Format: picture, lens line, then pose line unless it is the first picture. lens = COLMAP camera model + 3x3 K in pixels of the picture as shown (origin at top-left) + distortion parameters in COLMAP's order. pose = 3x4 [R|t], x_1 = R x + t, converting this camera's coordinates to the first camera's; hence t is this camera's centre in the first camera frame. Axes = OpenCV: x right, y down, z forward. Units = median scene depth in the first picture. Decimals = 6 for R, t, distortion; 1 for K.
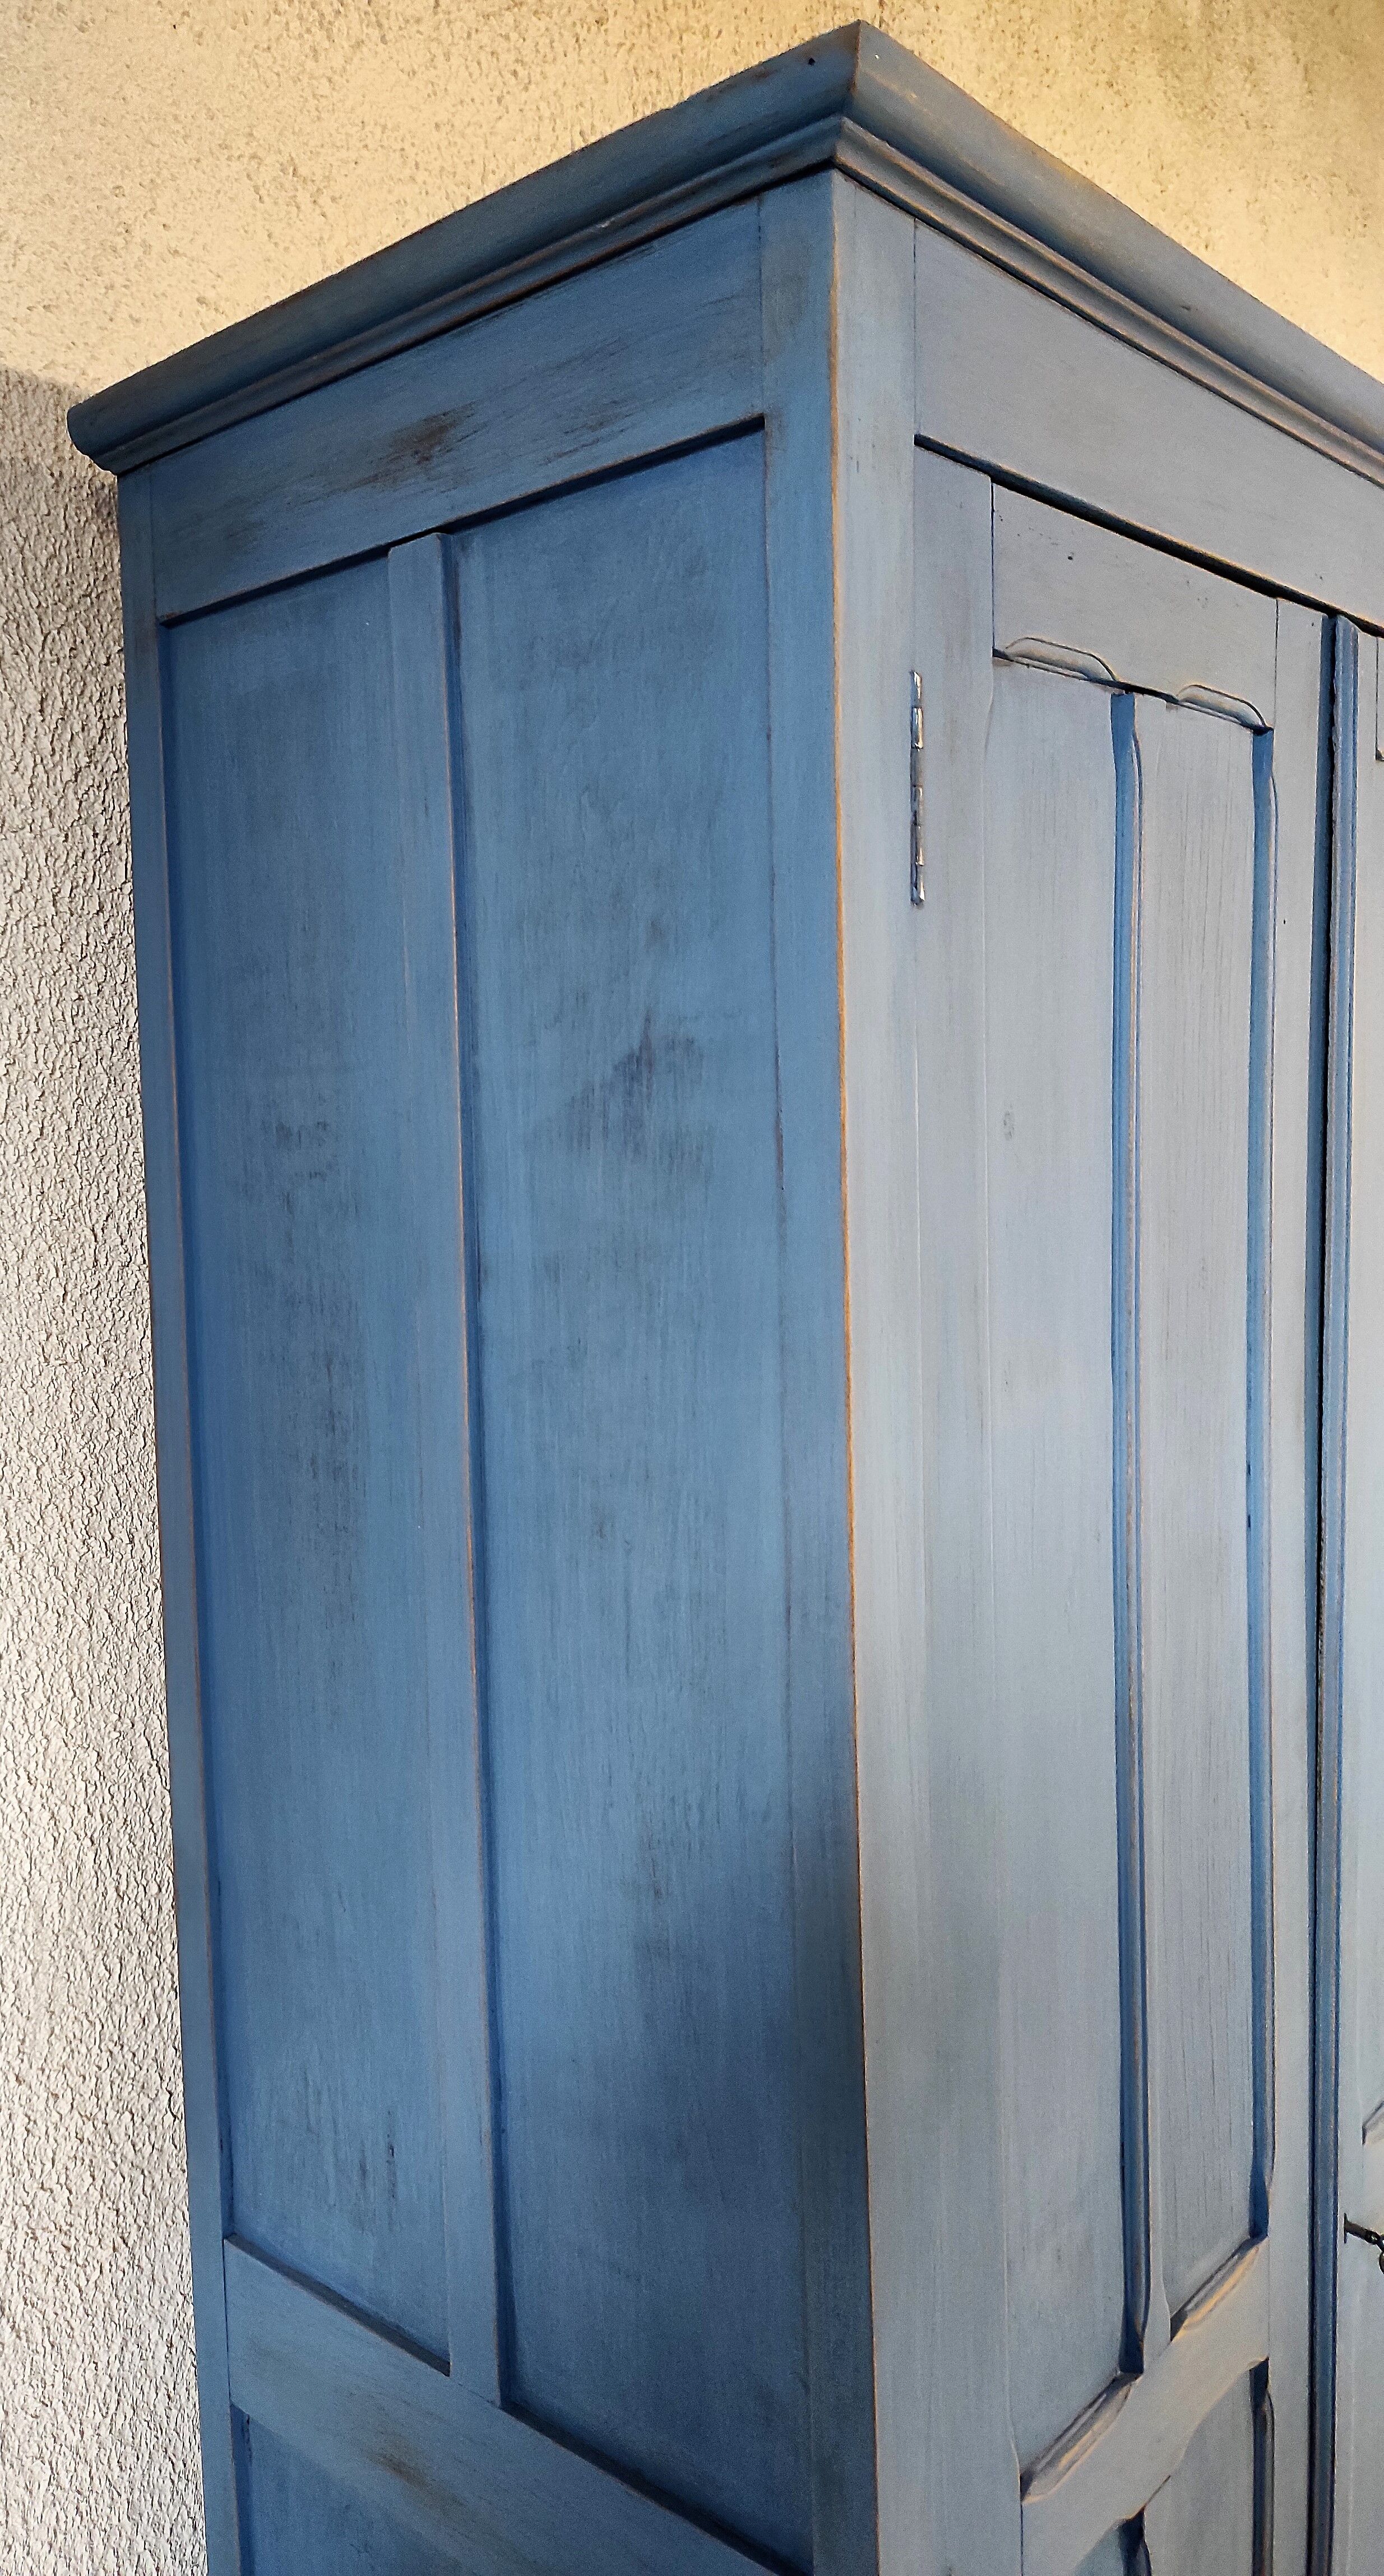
lens RADIAL K [[1932.6, 0, 423.8], [0, 1932.6, 1282.7], [0, 0, 1]] dist [0.026404, -0.015195]
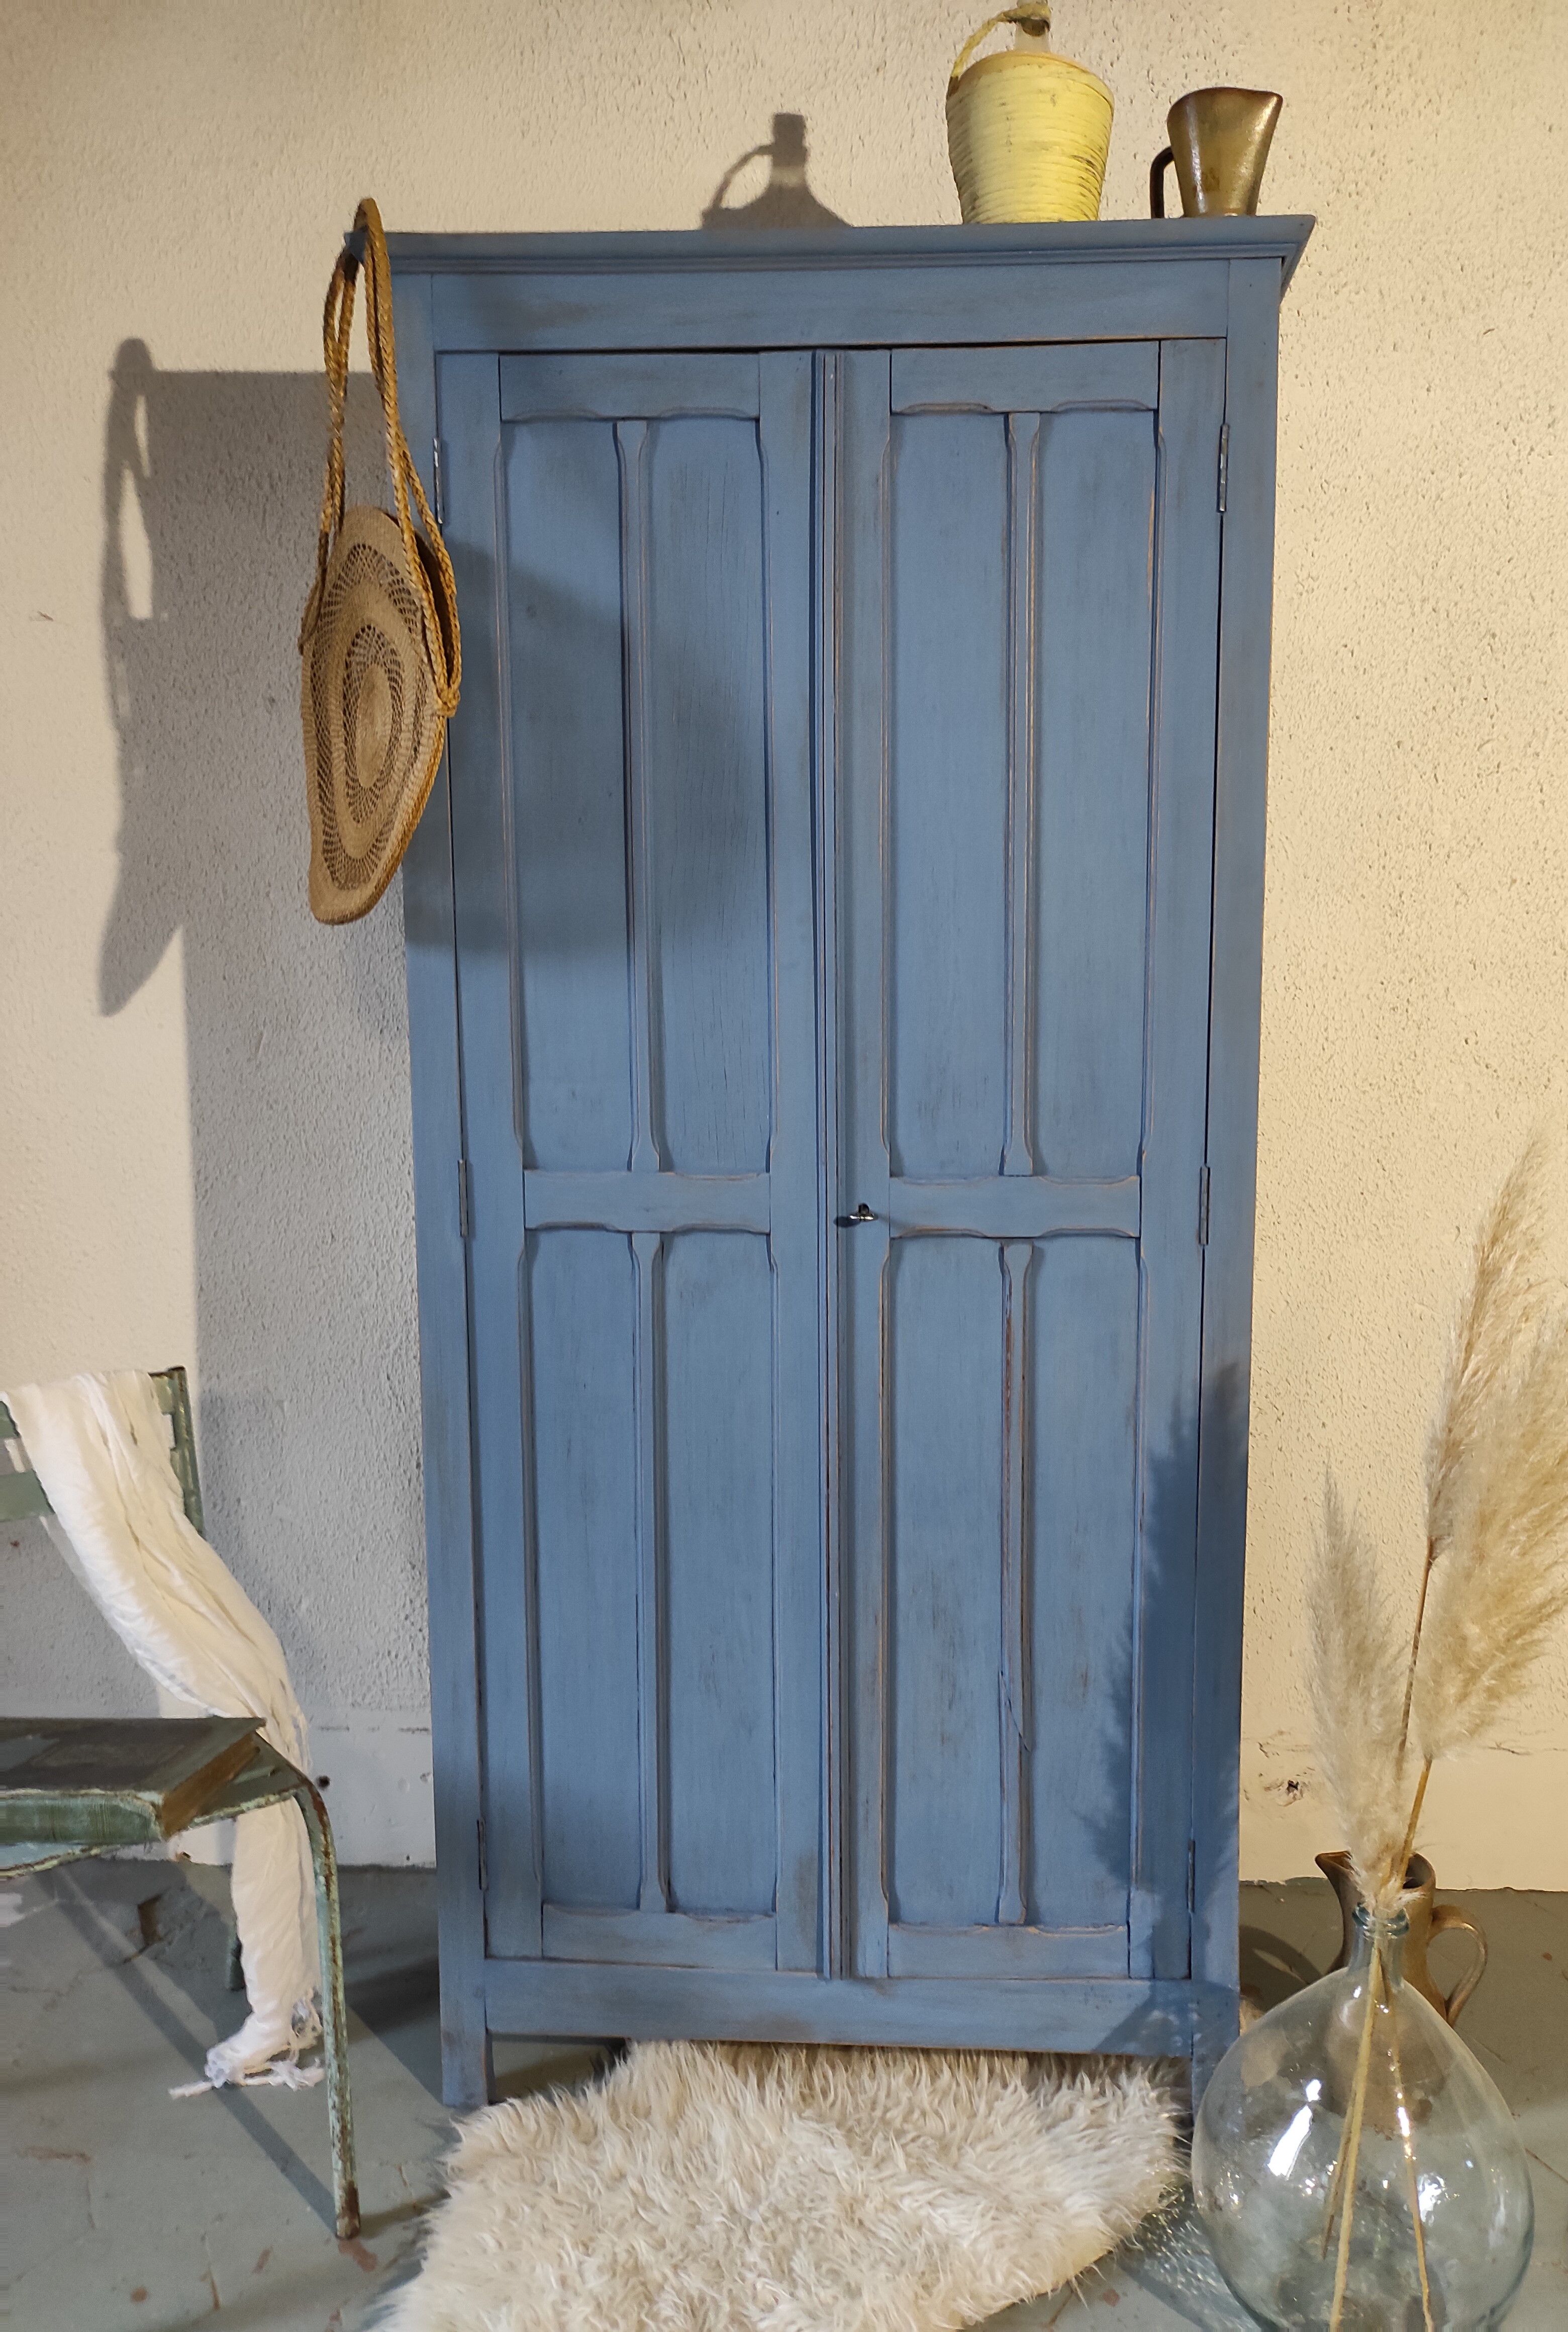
lens RADIAL K [[1725.0, 0, 855.5], [0, 1725.0, 1168.8], [0, 0, 1]] dist [0.034025, -0.025718]
pose [[0.667700, 0.123136, -0.734176, 1.876819], [-0.087424, 0.992371, 0.086932, 0.327032], [0.739280, 0.006140, 0.673371, -0.161706]]
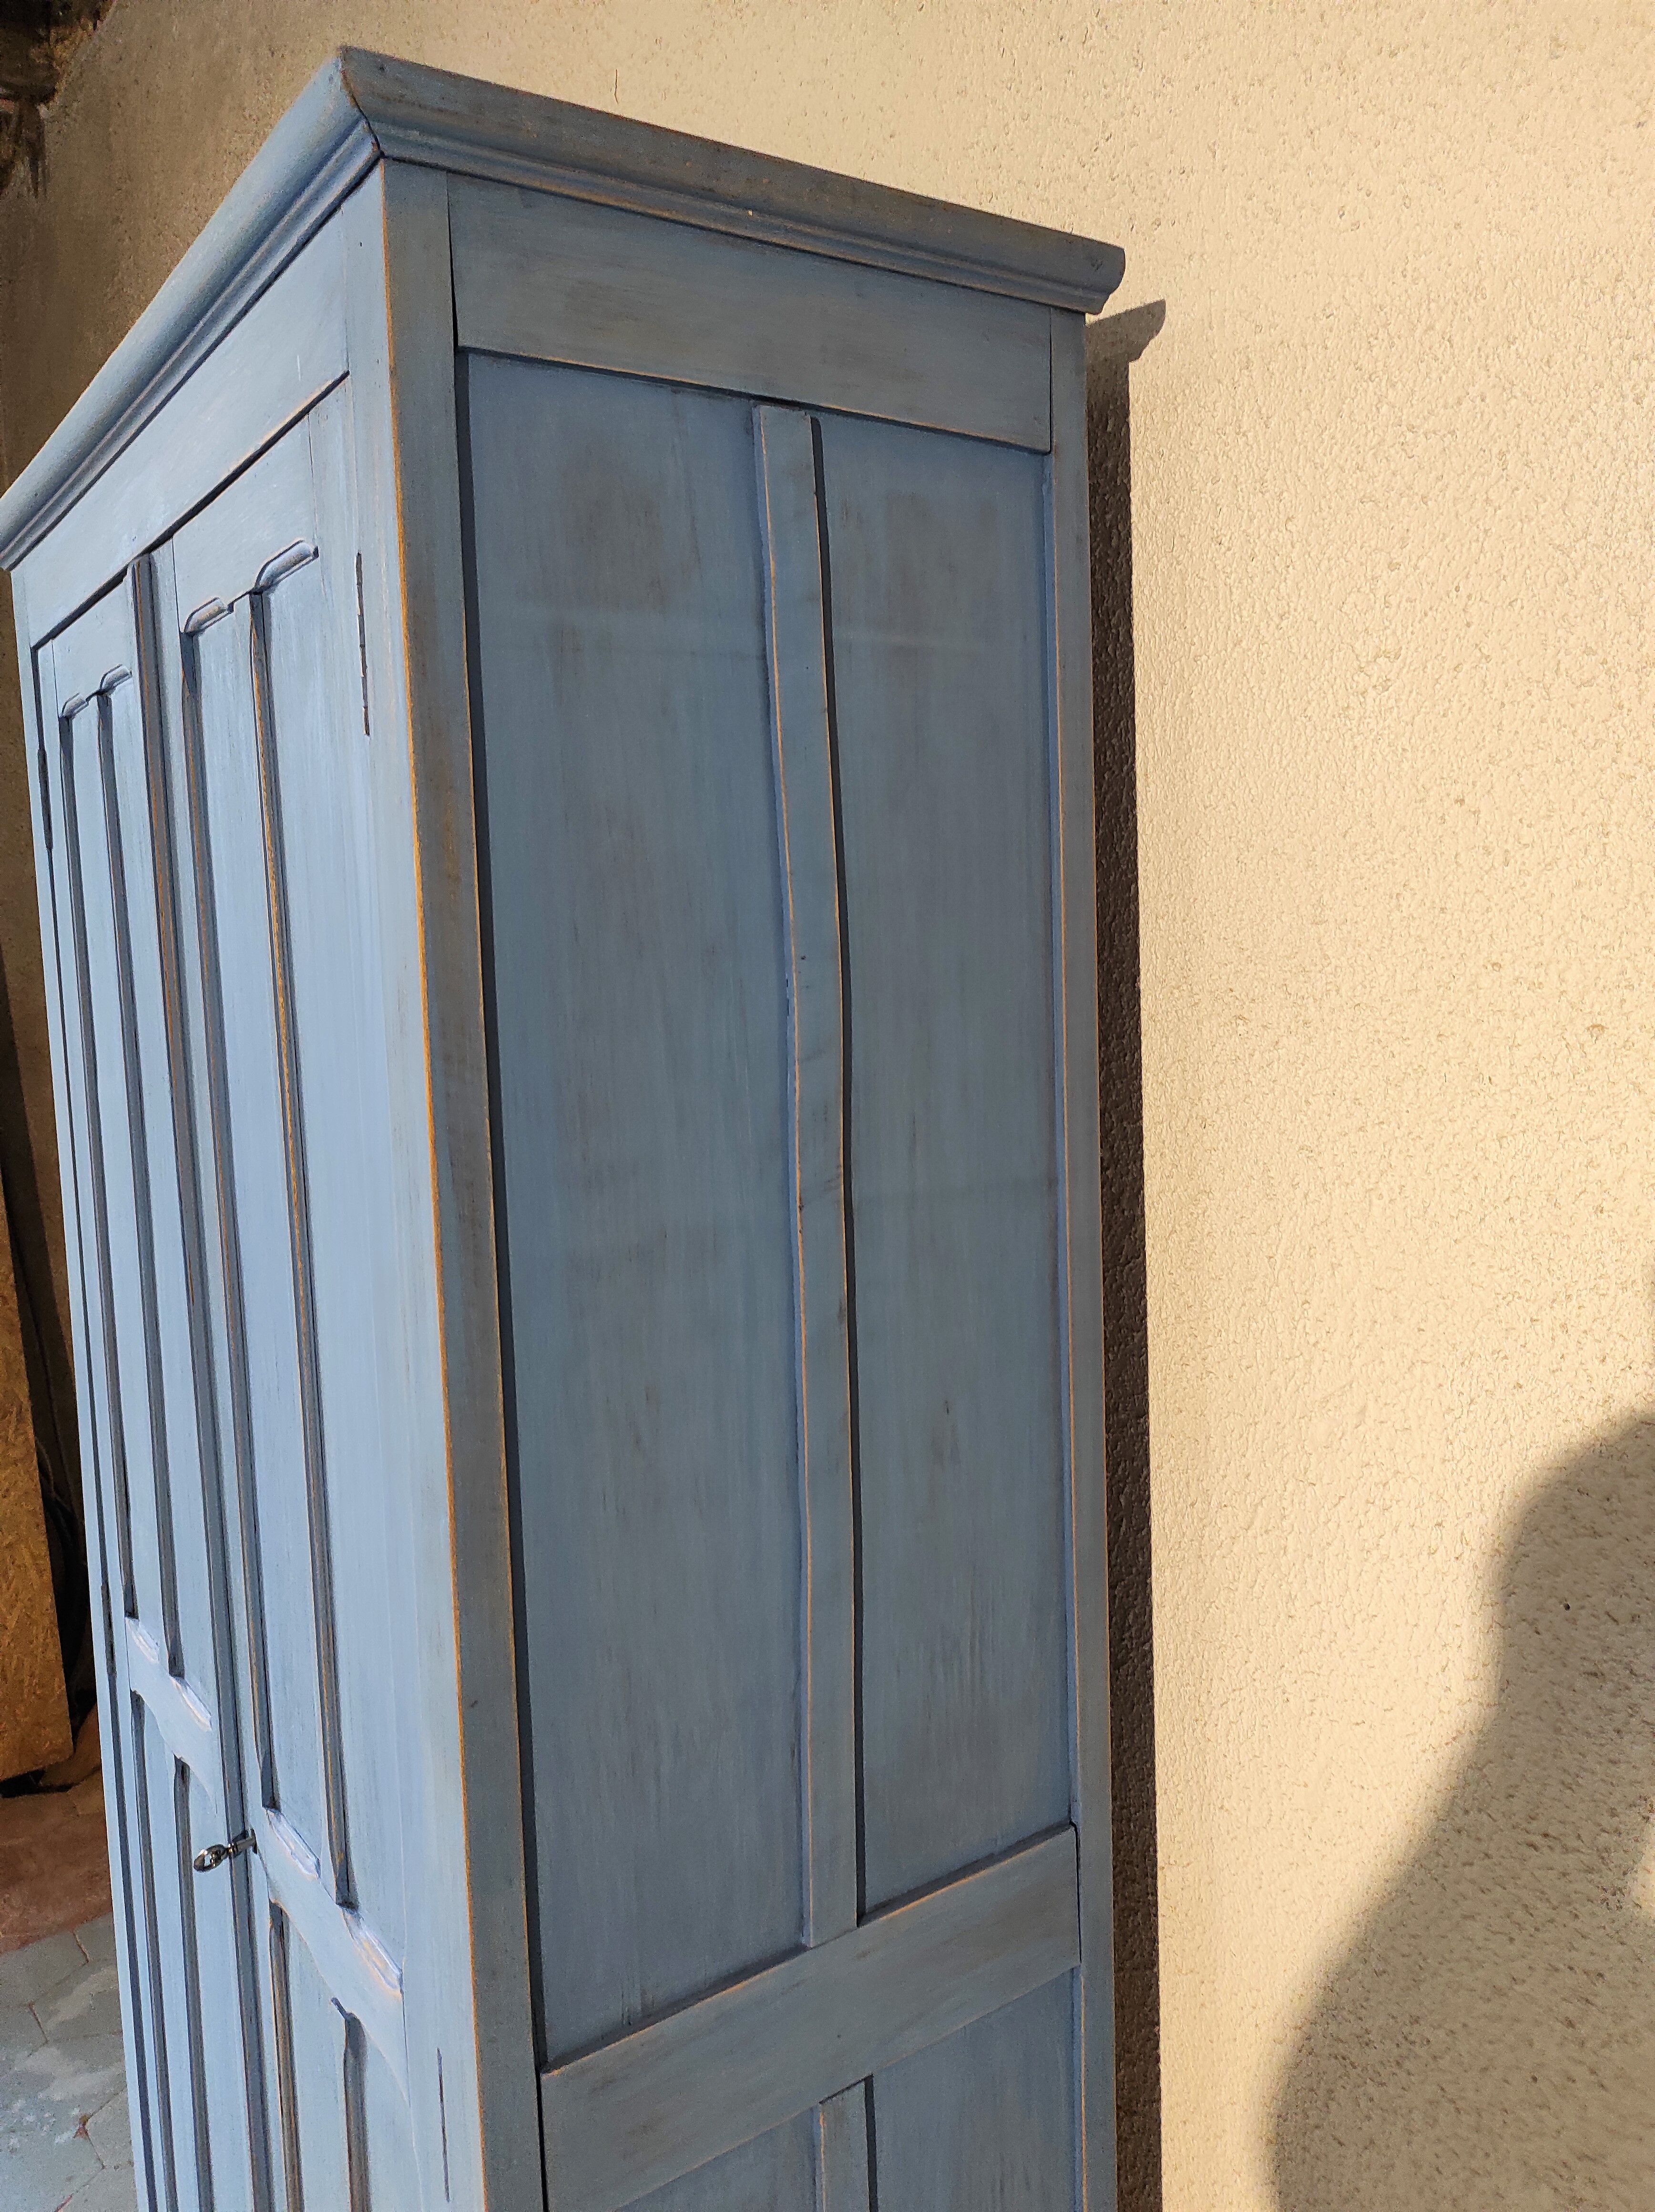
lens RADIAL K [[1677.7, 0, 824.4], [0, 1677.7, 1099.7], [0, 0, 1]] dist [0.032155, -0.044949]
pose [[-0.185382, 0.138232, -0.972895, 1.540808], [-0.048882, 0.987534, 0.149626, -0.174285], [0.981450, 0.075295, -0.176314, 1.685803]]
